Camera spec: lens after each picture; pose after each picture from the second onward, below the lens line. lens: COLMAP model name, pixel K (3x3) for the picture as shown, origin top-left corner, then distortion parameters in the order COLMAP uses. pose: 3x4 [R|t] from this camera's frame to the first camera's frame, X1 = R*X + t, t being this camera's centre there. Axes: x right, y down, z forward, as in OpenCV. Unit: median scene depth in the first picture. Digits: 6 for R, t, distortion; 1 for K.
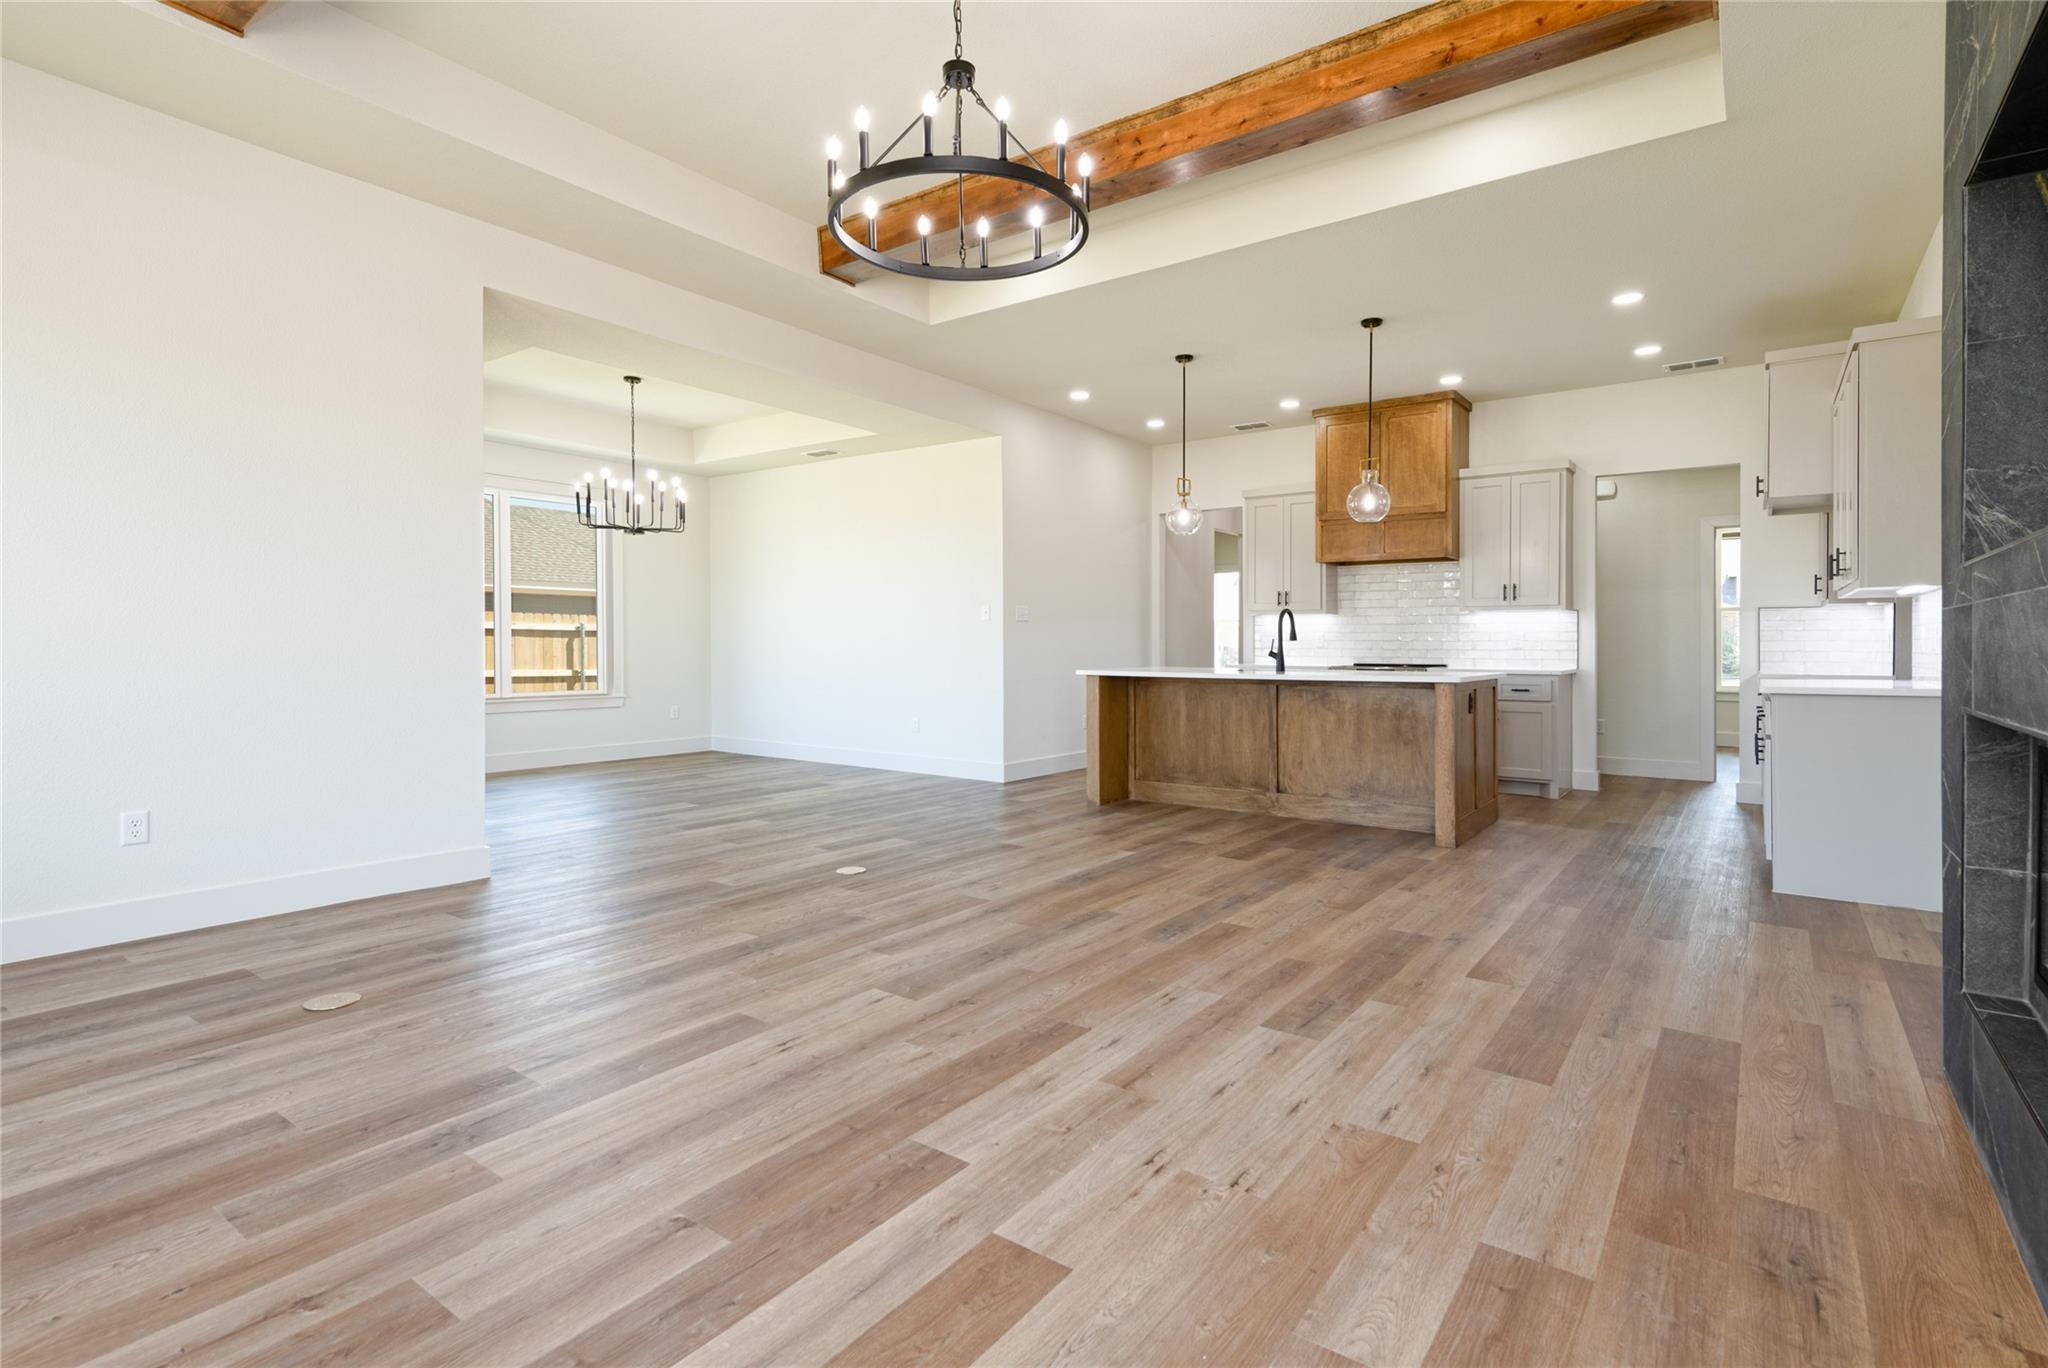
lens RADIAL K [[987.2, 0, 1066.7], [0, 987.2, 655.0], [0, 0, 1]] dist [0.022031, -0.003795]
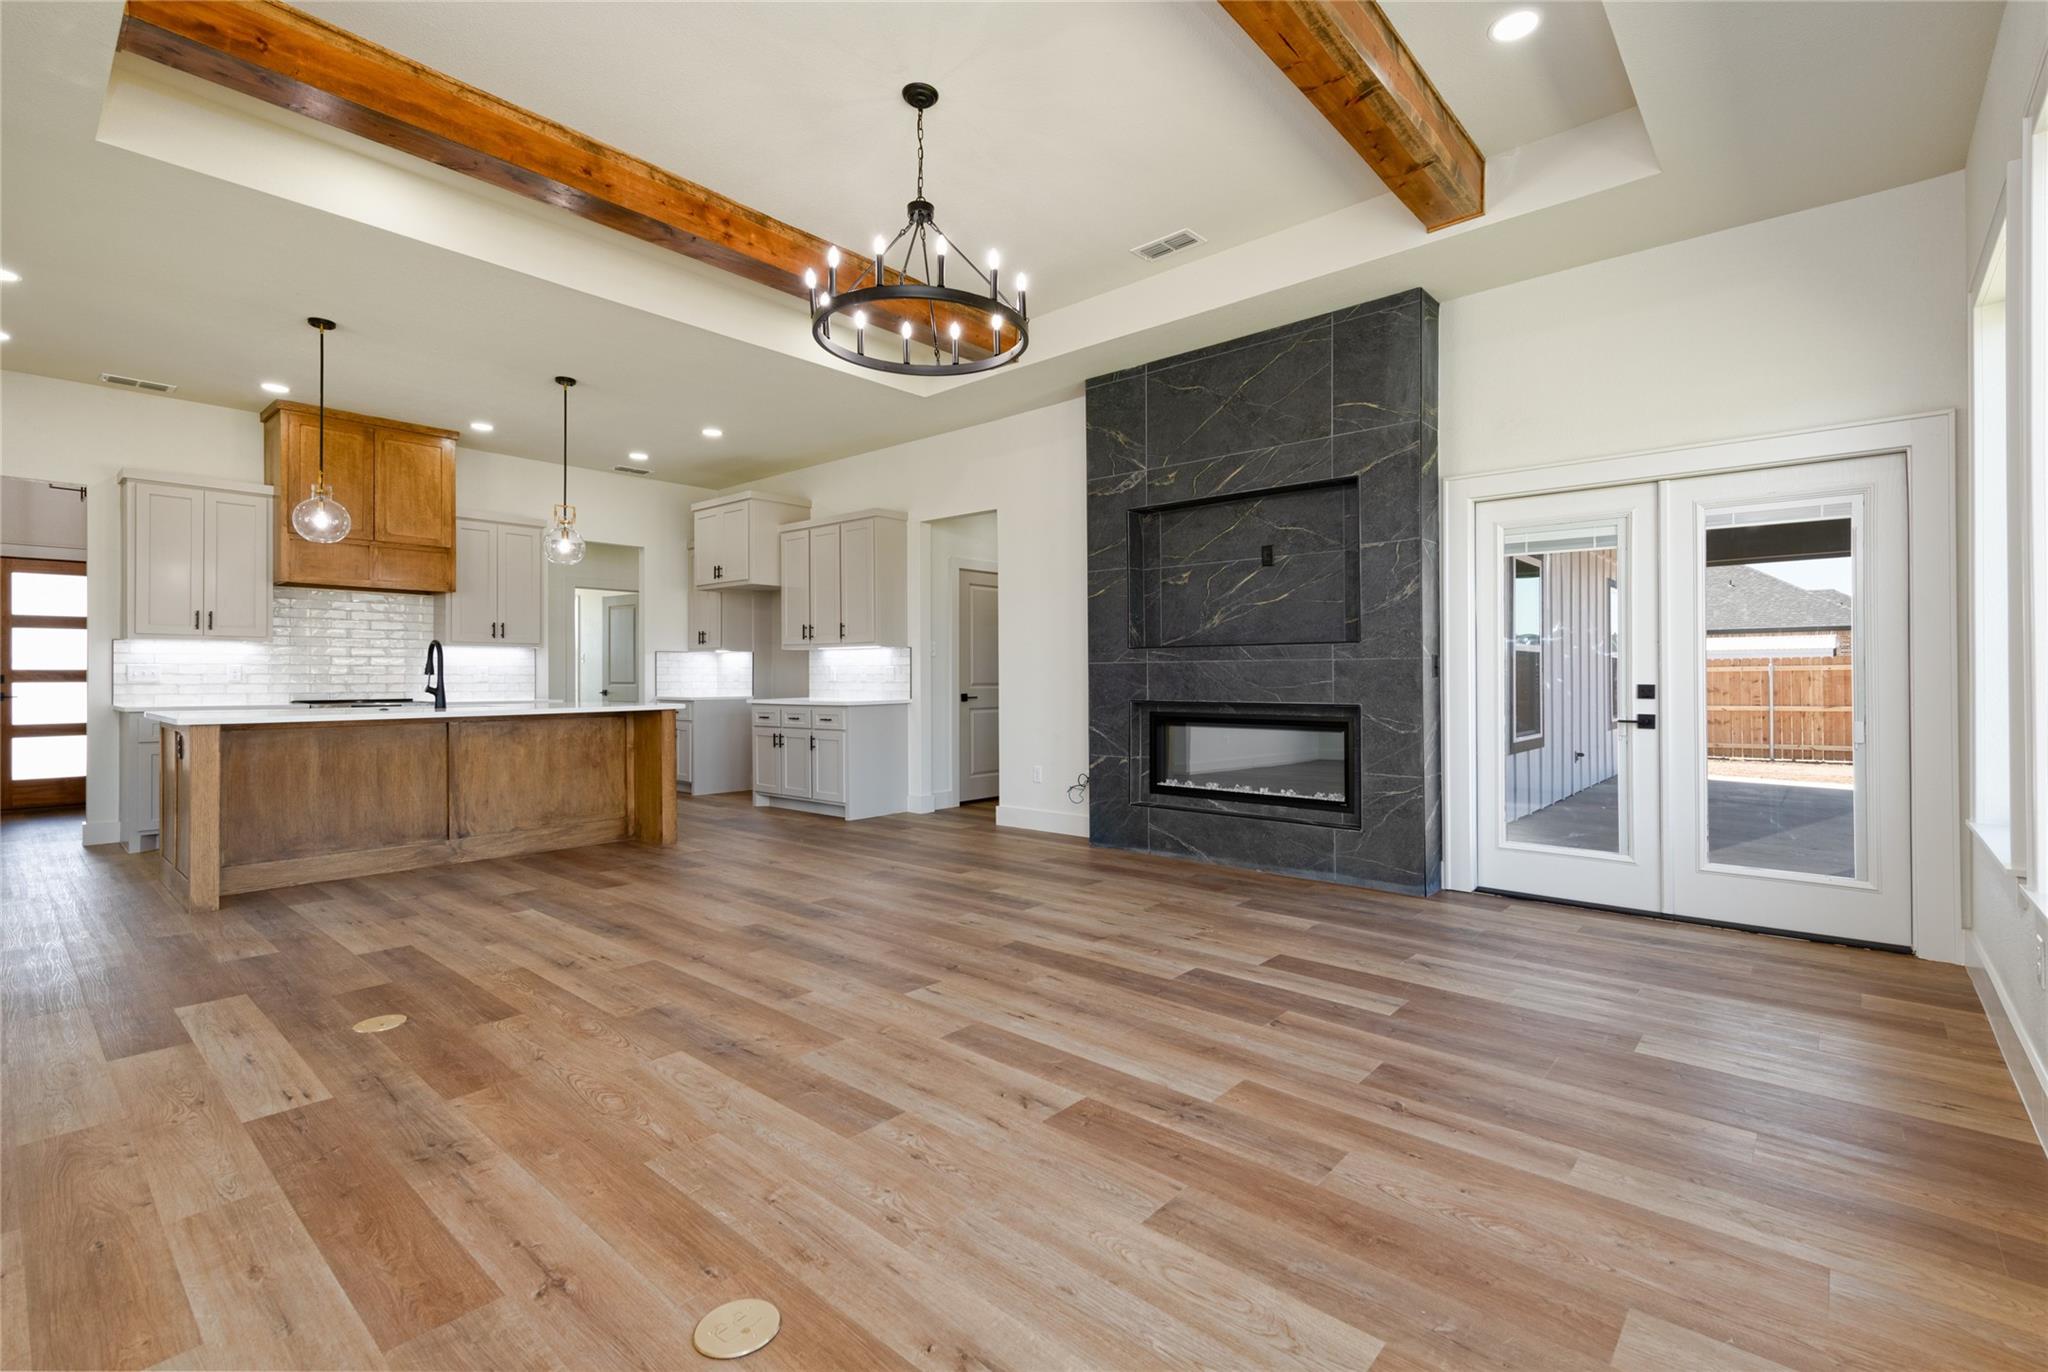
lens RADIAL K [[913.7, 0, 1021.9], [0, 913.7, 668.3], [0, 0, 1]] dist [0.022671, -0.004512]
pose [[0.102306, 0.005426, 0.994738, -0.636418], [0.012606, 0.999898, -0.006750, -0.008818], [-0.994673, 0.013231, 0.102227, 0.404666]]
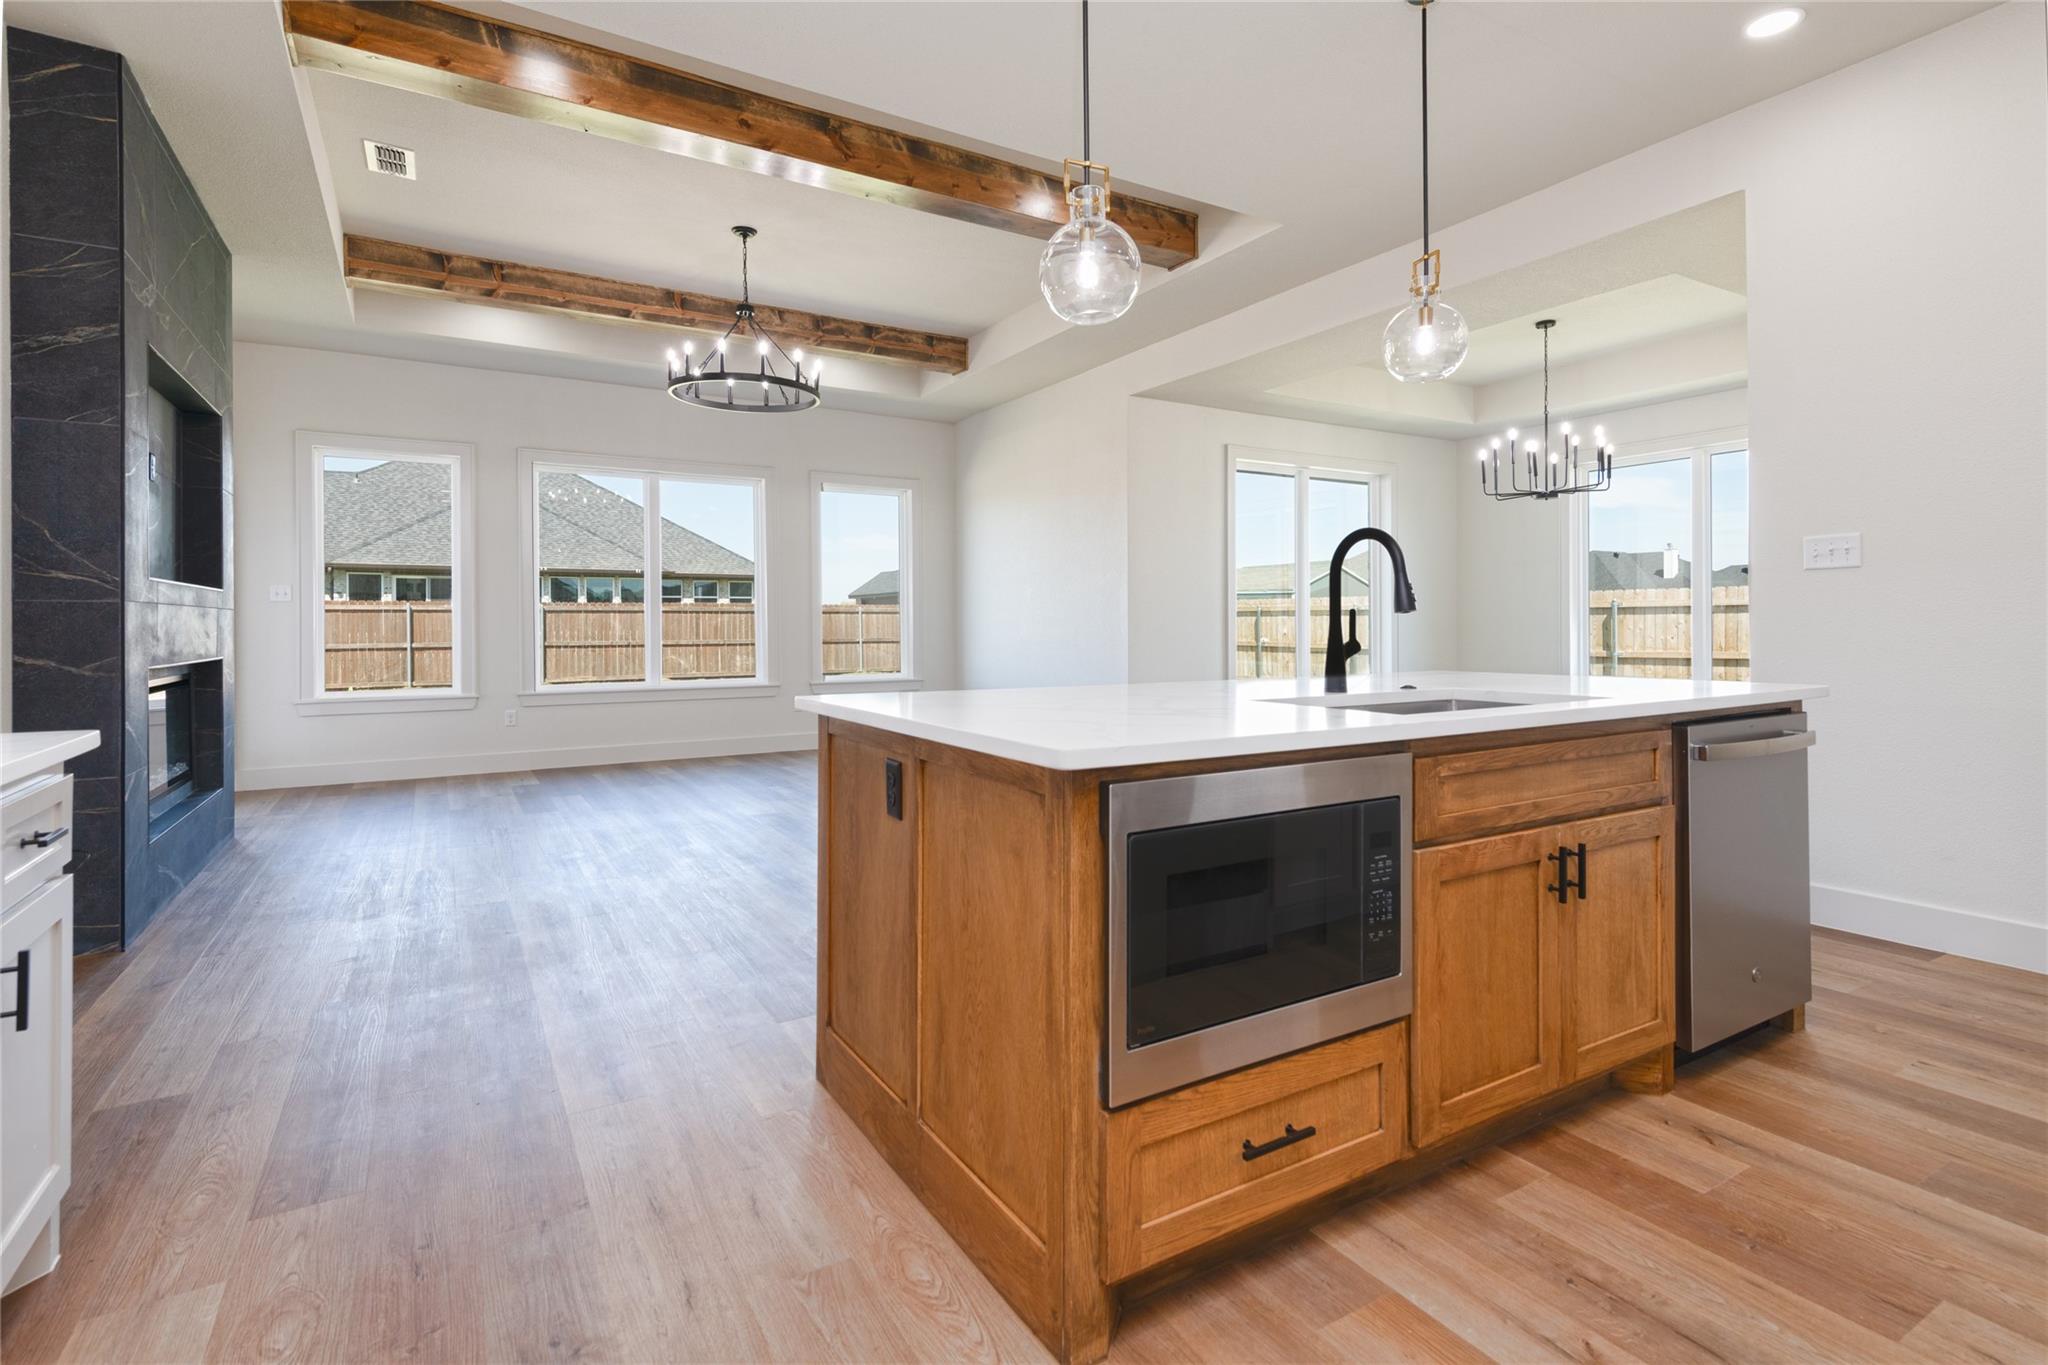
lens RADIAL K [[987.2, 0, 1031.5], [0, 987.2, 628.9], [0, 0, 1]] dist [0.022031, -0.003795]
pose [[-0.388770, 0.003910, -0.921326, 0.713852], [-0.004726, 0.999969, 0.006238, -0.010908], [0.921323, 0.006779, -0.388740, 1.141934]]
